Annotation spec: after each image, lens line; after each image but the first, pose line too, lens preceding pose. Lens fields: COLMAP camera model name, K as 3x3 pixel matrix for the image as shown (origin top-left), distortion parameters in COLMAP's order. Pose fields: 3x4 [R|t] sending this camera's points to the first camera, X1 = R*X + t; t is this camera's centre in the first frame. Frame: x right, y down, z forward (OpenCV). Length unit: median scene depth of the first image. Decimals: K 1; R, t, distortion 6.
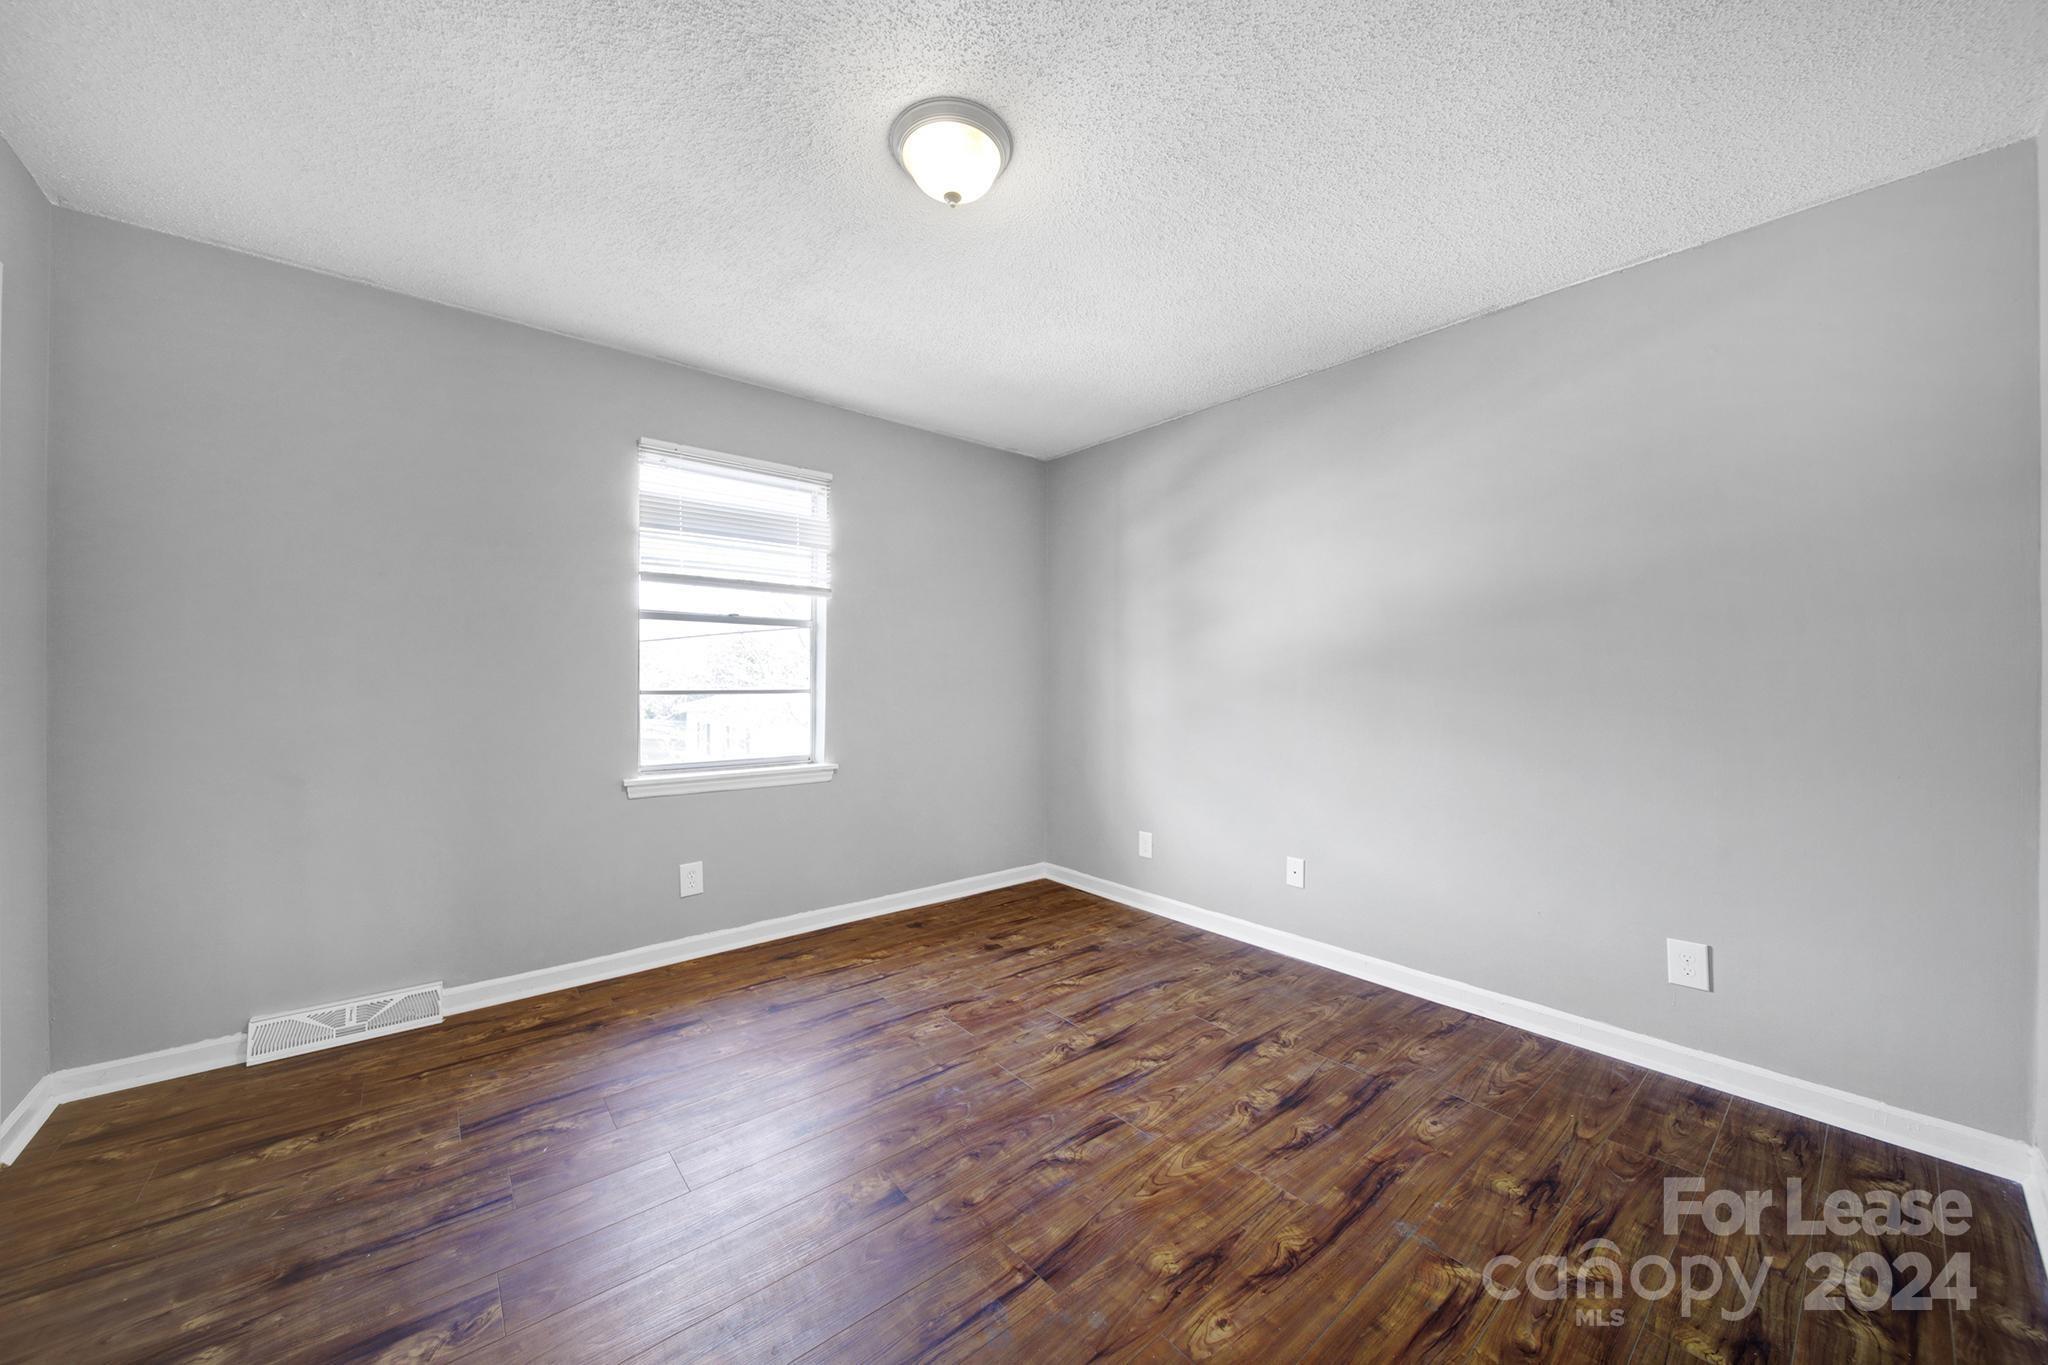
lens RADIAL K [[726.5, 0, 1023.5], [0, 726.5, 674.7], [0, 0, 1]] dist [0.000334, -0.002010]
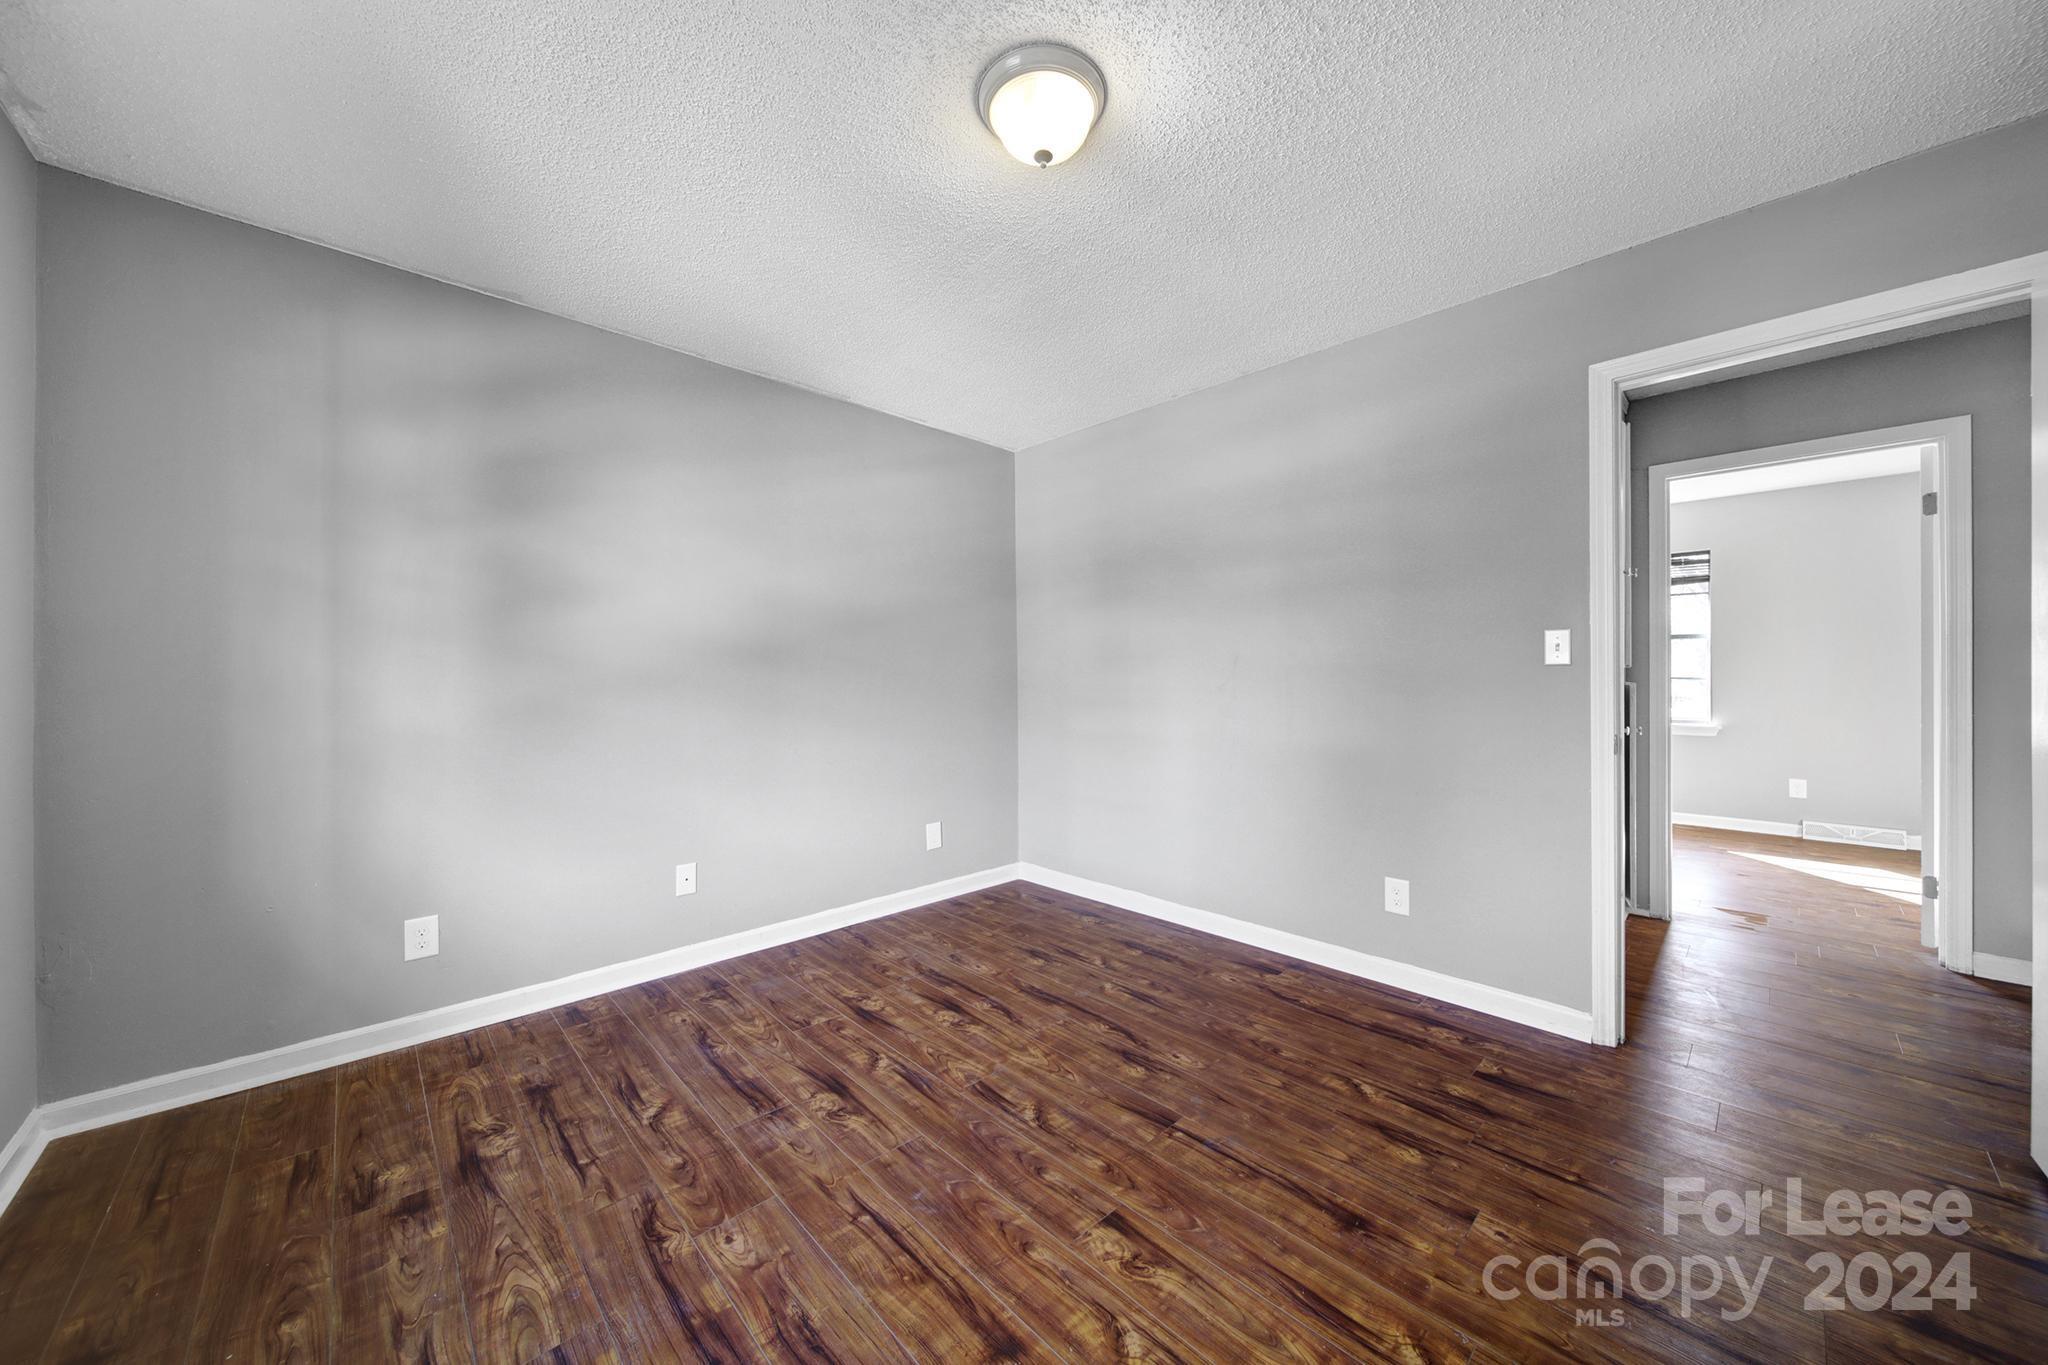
lens RADIAL K [[726.5, 0, 1023.5], [0, 726.5, 674.7], [0, 0, 1]] dist [0.000334, -0.002010]
pose [[-0.067640, -0.000478, 0.997710, -0.786245], [-0.002631, 0.999996, 0.000300, 0.008594], [-0.997706, -0.002604, -0.067641, 0.840944]]
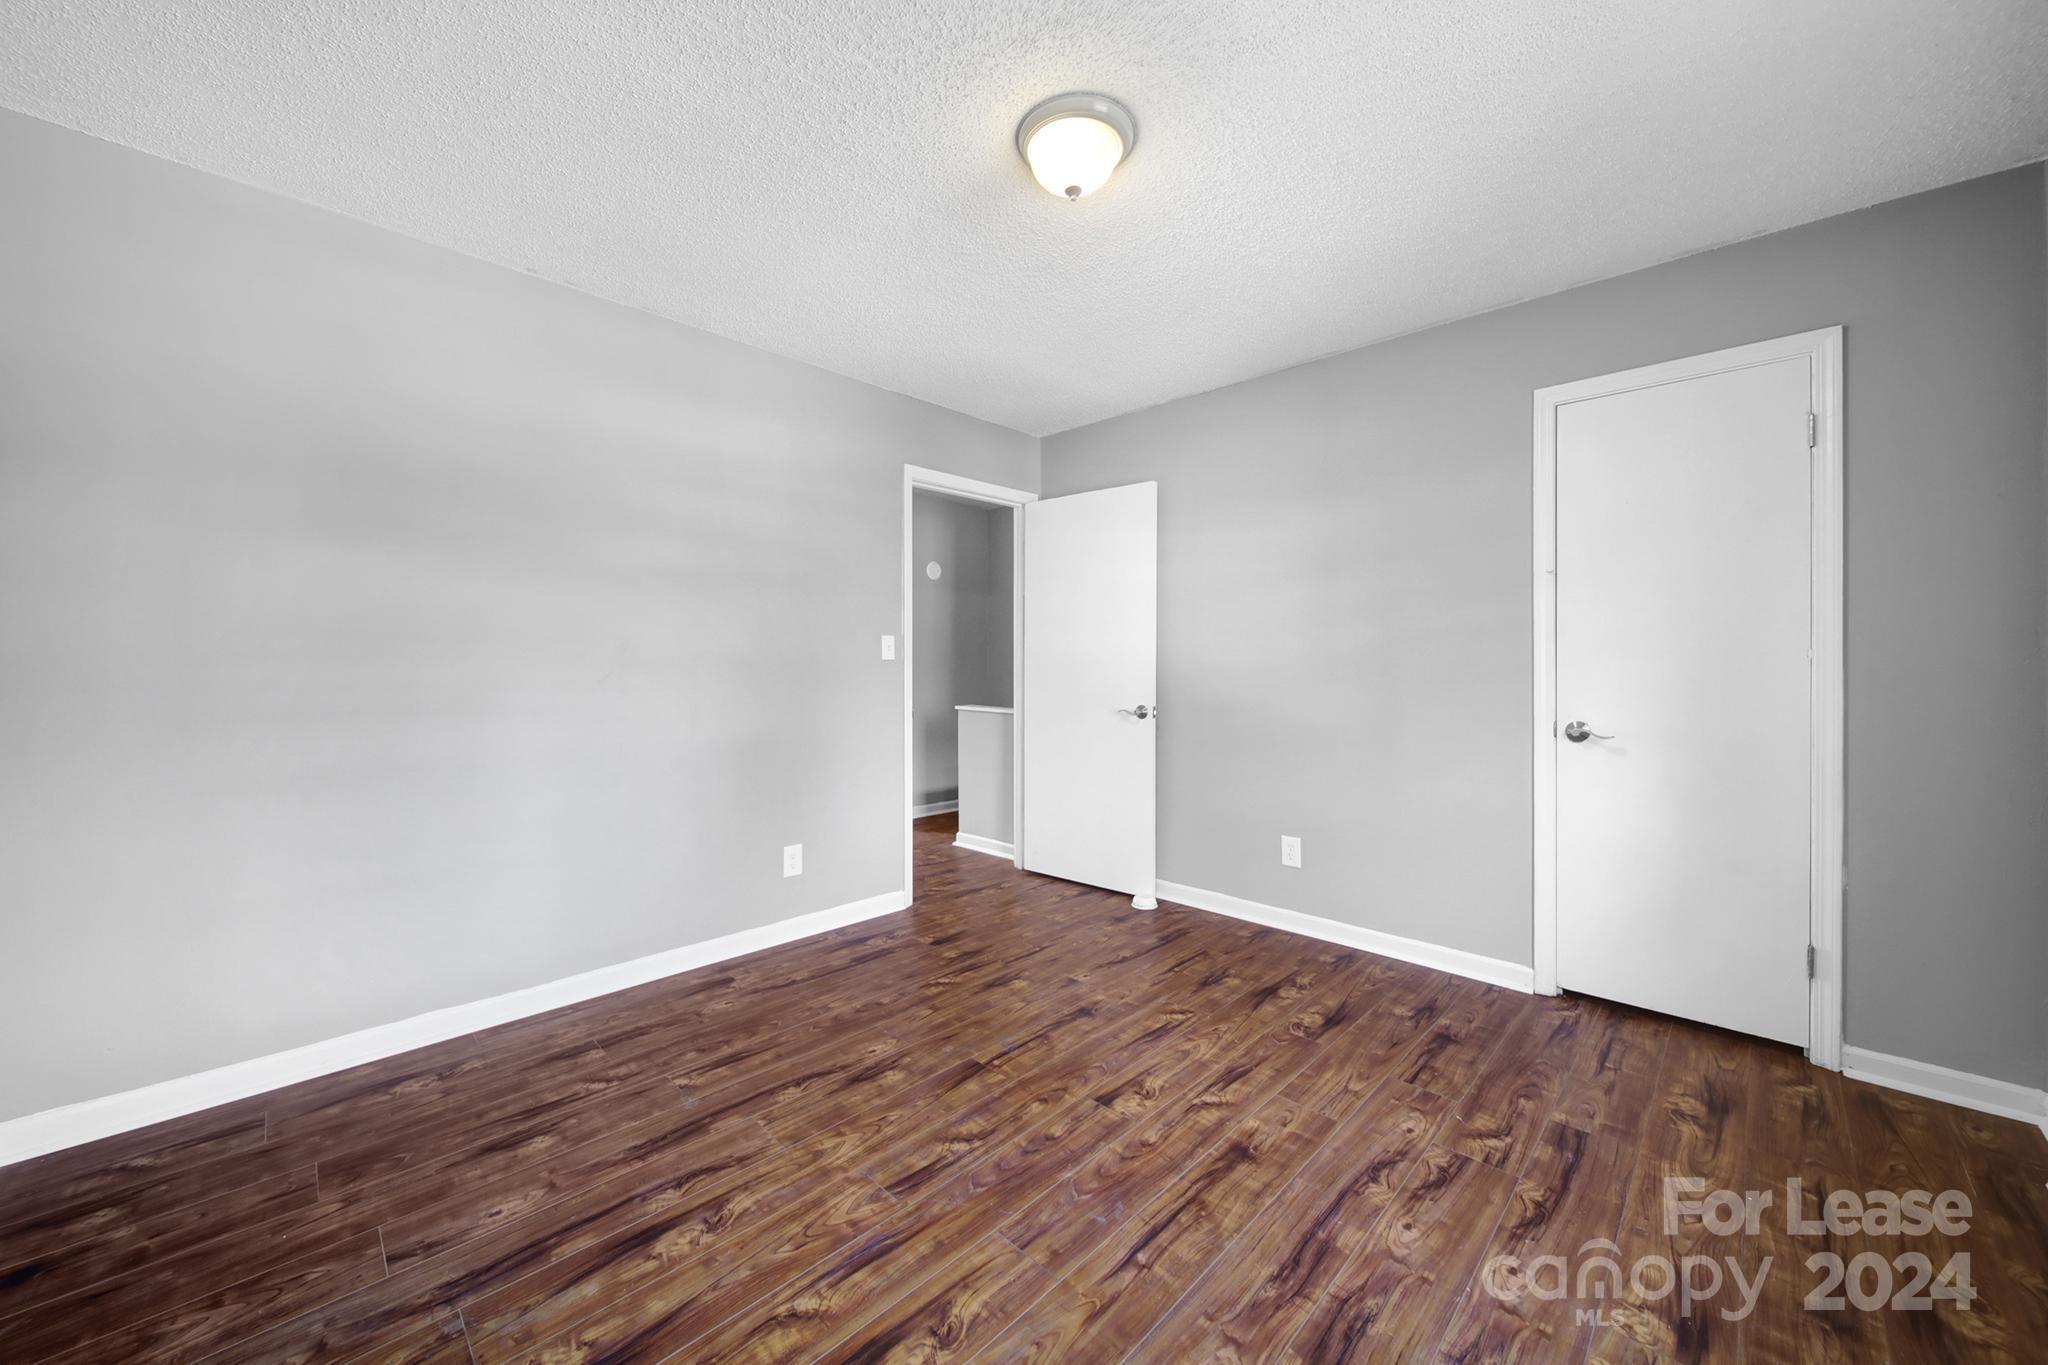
lens RADIAL K [[726.5, 0, 1023.5], [0, 726.5, 674.7], [0, 0, 1]] dist [0.000334, -0.002010]
pose [[-0.995371, -0.003661, -0.096040, 0.052591], [-0.003946, 0.999988, 0.002773, 0.012544], [0.096029, 0.003139, -0.995374, 1.544519]]
